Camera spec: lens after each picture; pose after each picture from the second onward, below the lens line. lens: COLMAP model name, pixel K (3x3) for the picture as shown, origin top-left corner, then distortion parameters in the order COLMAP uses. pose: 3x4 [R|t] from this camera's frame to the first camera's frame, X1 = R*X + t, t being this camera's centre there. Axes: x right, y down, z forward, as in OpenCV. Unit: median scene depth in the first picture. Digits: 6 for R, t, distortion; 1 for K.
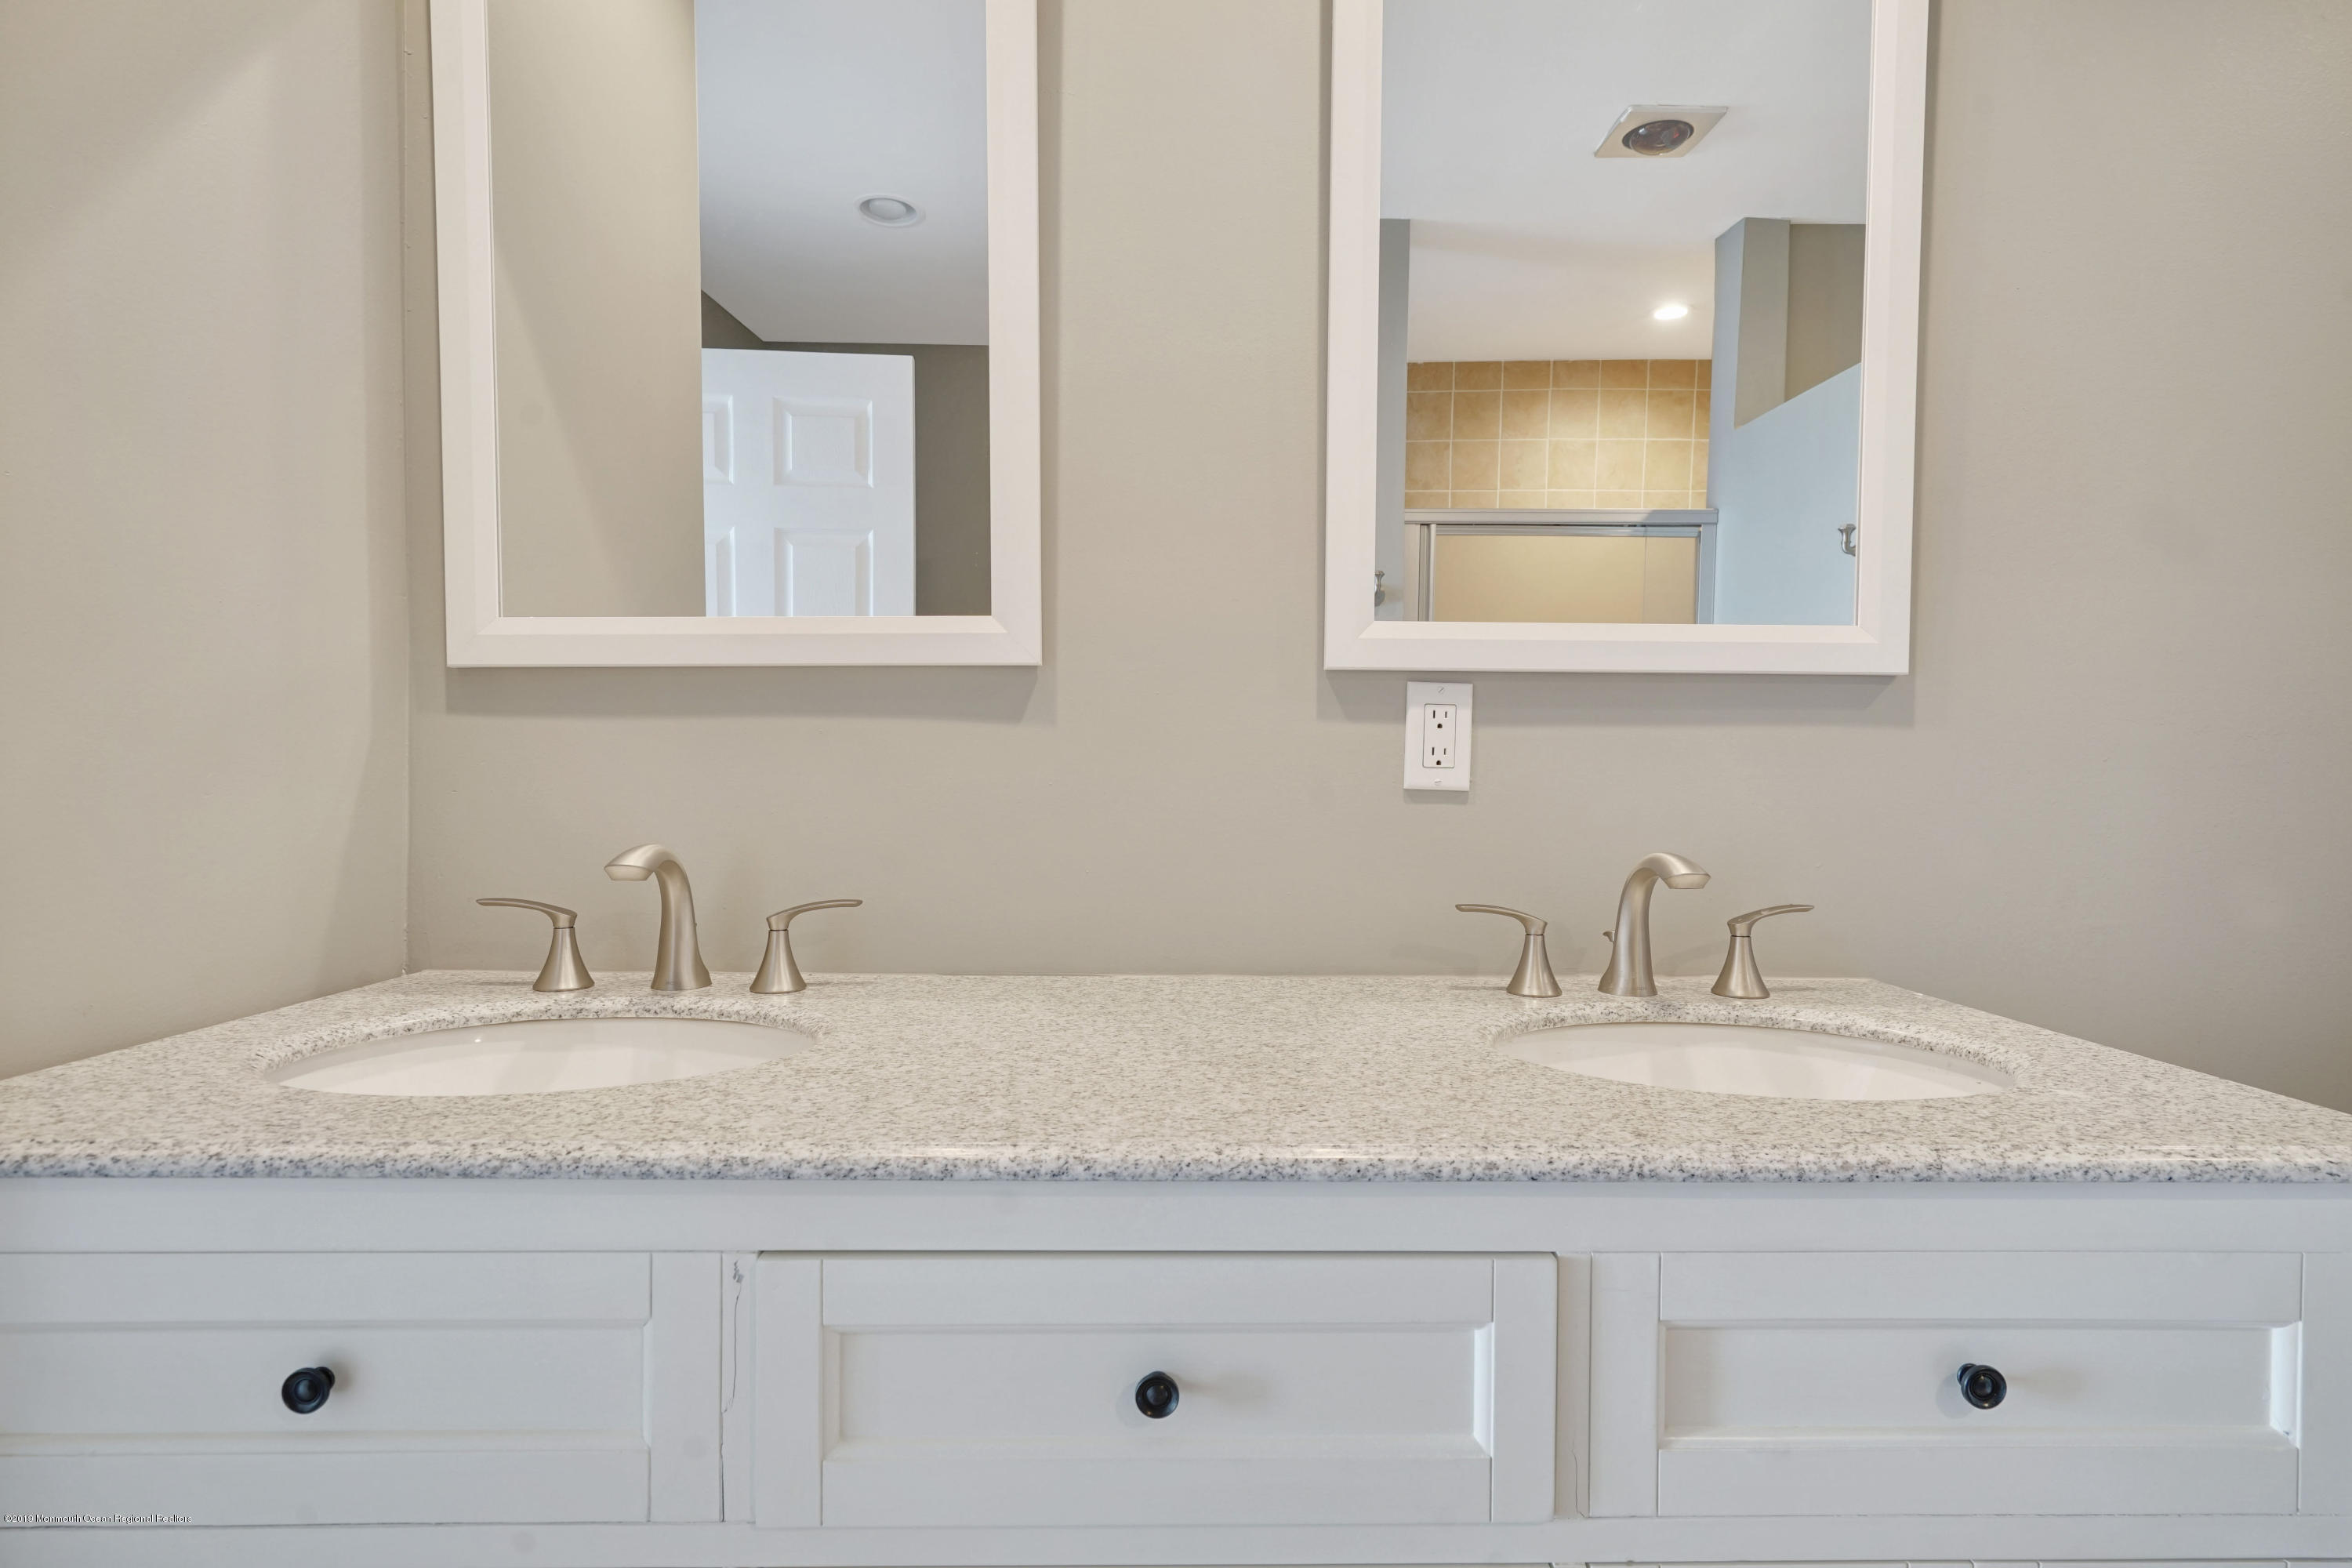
lens RADIAL K [[1218.3, 0, 1174.8], [0, 1218.3, 684.6], [0, 0, 1]] dist [0.003889, 0.000265]
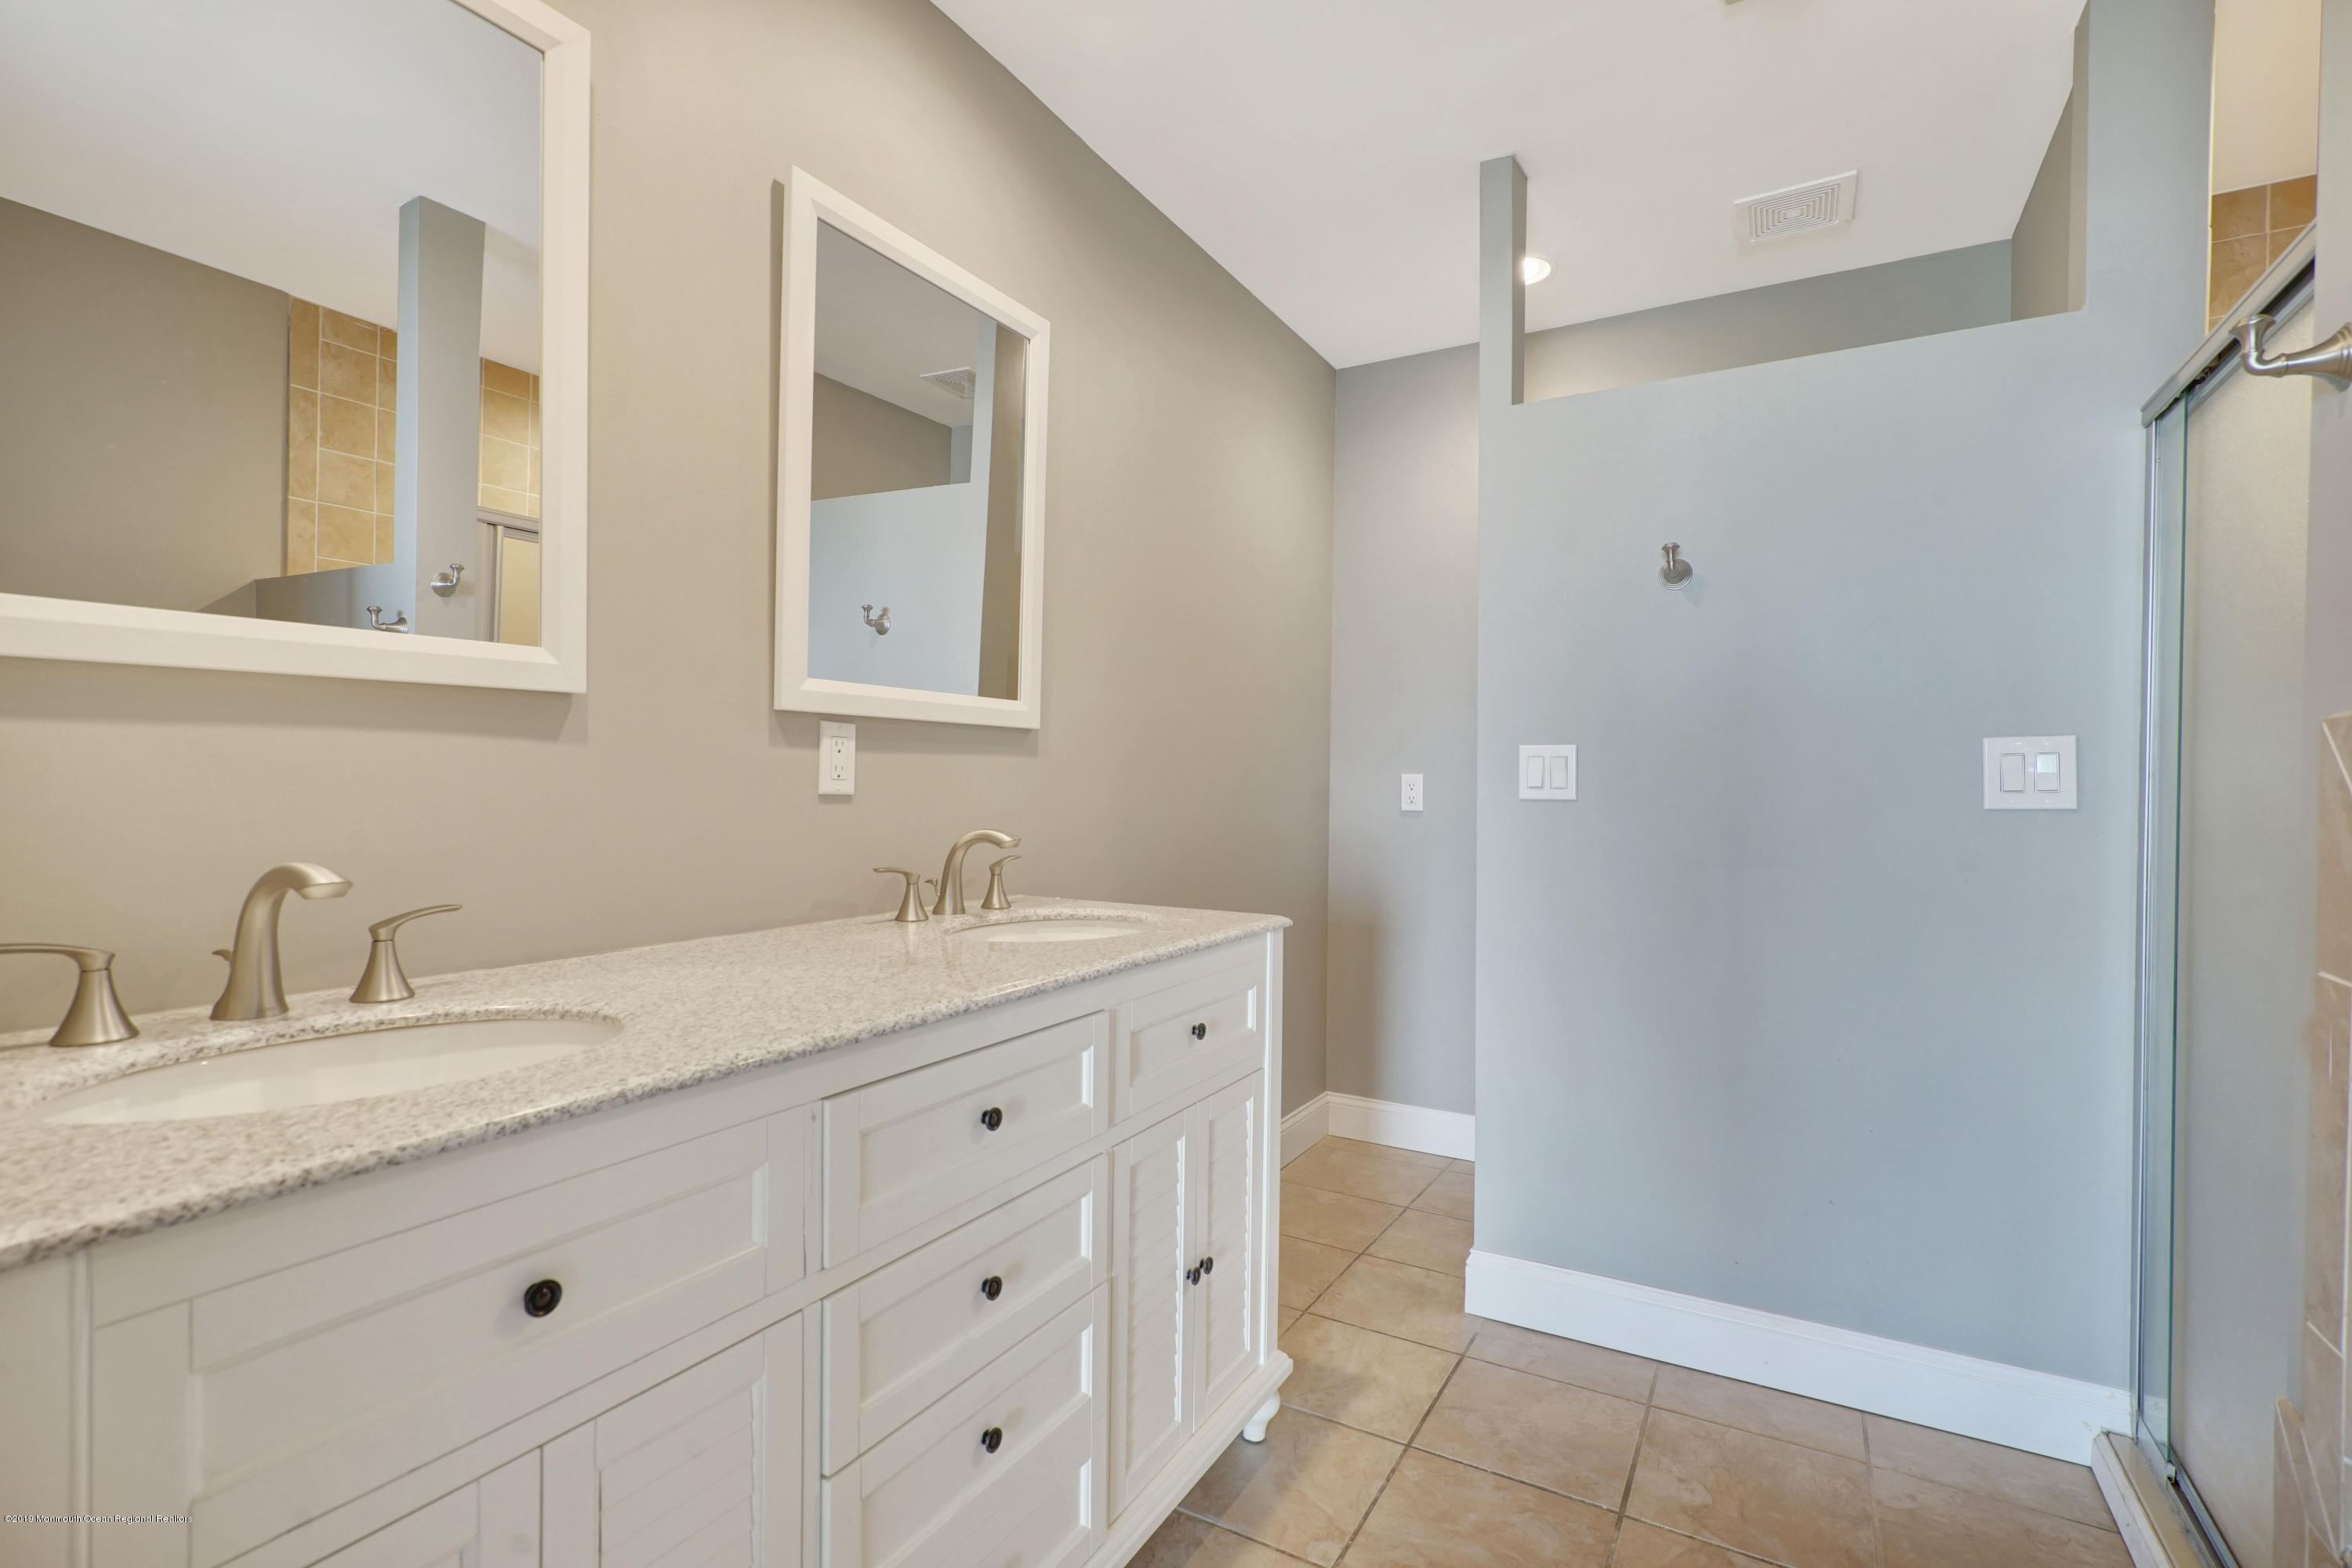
lens RADIAL K [[1093.0, 0, 1175.9], [0, 1093.0, 791.4], [0, 0, 1]] dist [-0.000780, 0.001404]
pose [[0.517712, -0.011842, 0.855473, -0.756336], [-0.060051, 0.996935, 0.050142, -0.009412], [-0.853445, -0.077331, 0.515414, -0.033265]]
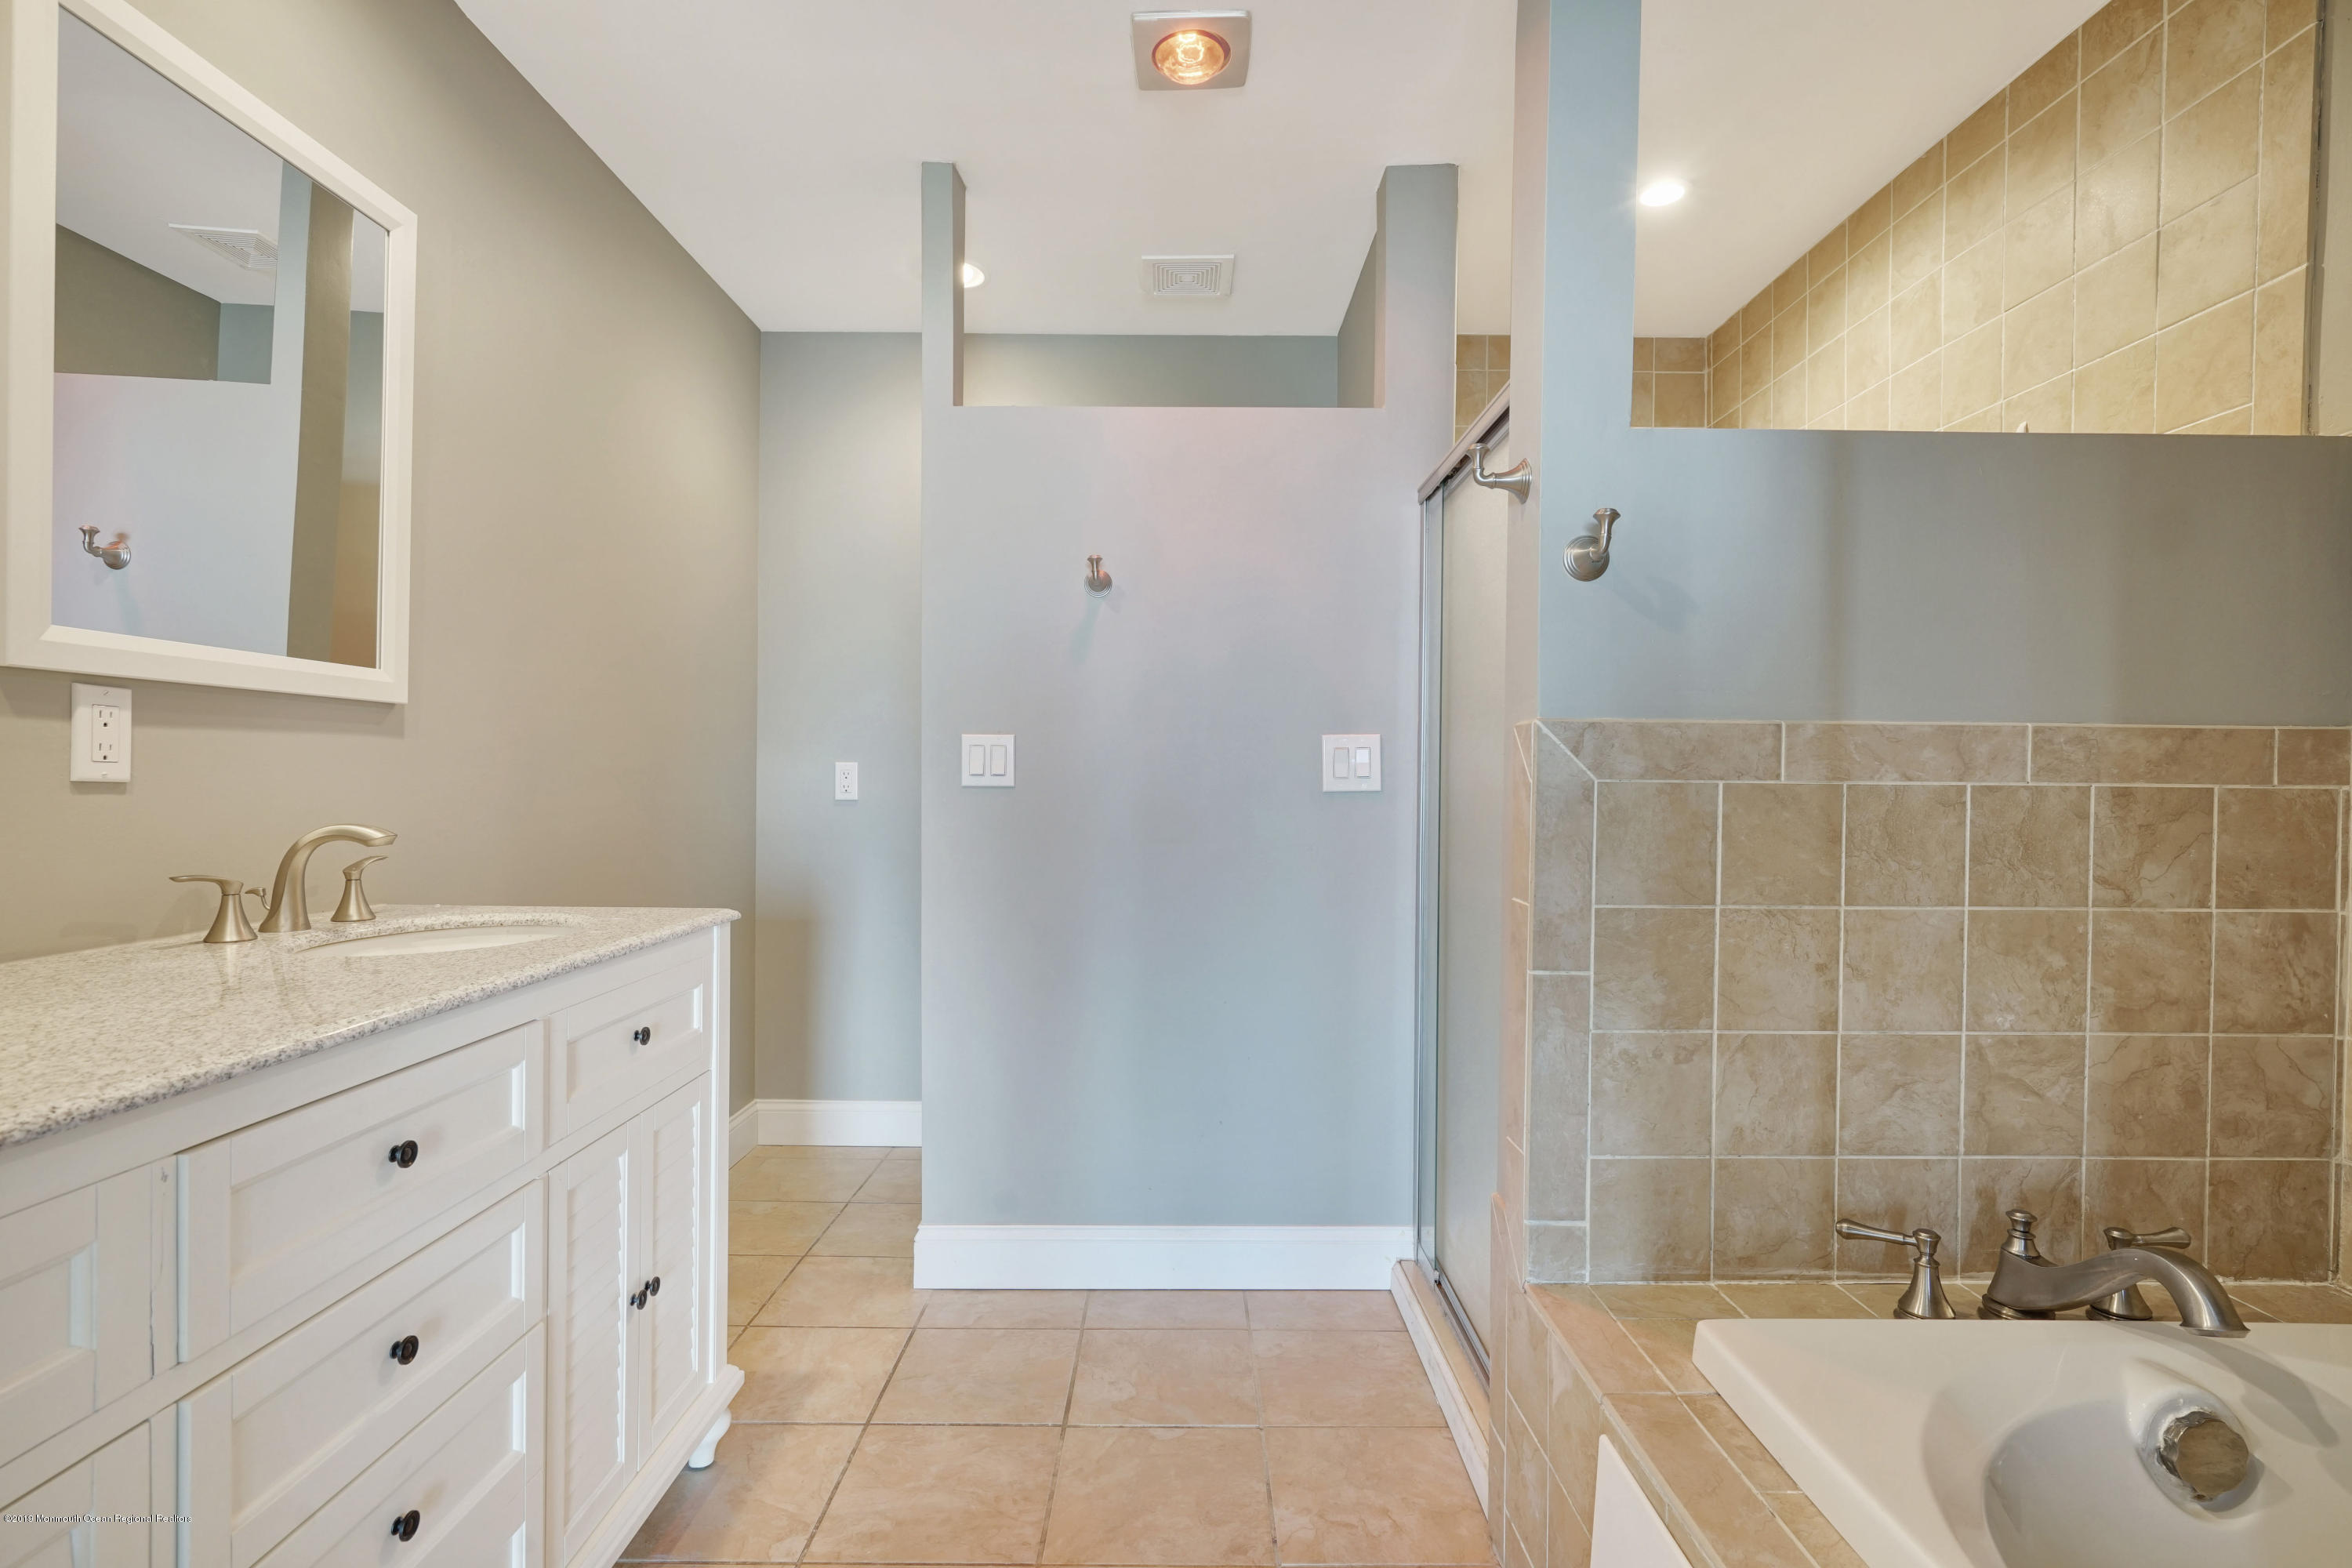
lens RADIAL K [[1132.3, 0, 1187.6], [0, 1132.3, 784.8], [0, 0, 1]] dist [0.009613, -0.000047]
pose [[0.019977, -0.014628, 0.999693, -0.869019], [-0.074232, 0.997111, 0.016073, -0.001737], [-0.997041, -0.074531, 0.018834, -0.009713]]
